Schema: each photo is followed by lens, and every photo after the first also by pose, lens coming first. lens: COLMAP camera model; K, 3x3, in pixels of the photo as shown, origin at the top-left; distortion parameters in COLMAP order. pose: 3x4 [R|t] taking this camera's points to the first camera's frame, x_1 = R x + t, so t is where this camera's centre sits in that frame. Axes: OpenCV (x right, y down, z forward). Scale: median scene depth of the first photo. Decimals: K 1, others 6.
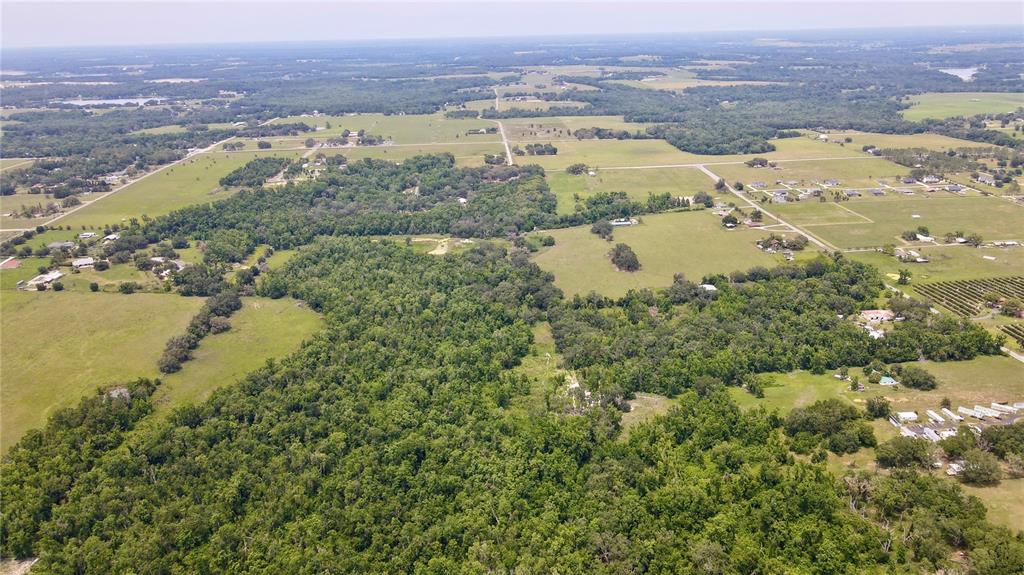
lens RADIAL K [[740.5, 0, 512.3], [0, 740.5, 288.2], [0, 0, 1]] dist [-0.004936, 0.010141]
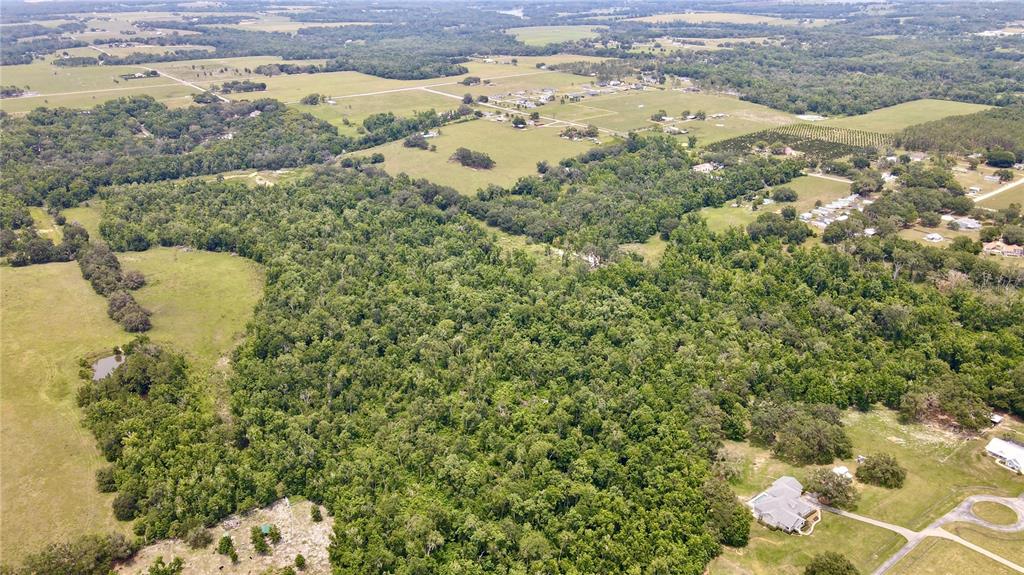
lens RADIAL K [[740.5, 0, 512.7], [0, 740.5, 287.3], [0, 0, 1]] dist [-0.004936, 0.010141]
pose [[0.832134, -0.203645, 0.515831, -0.391252], [0.174114, 0.979043, 0.105638, 0.036737], [-0.526533, 0.001909, 0.850152, 0.065774]]
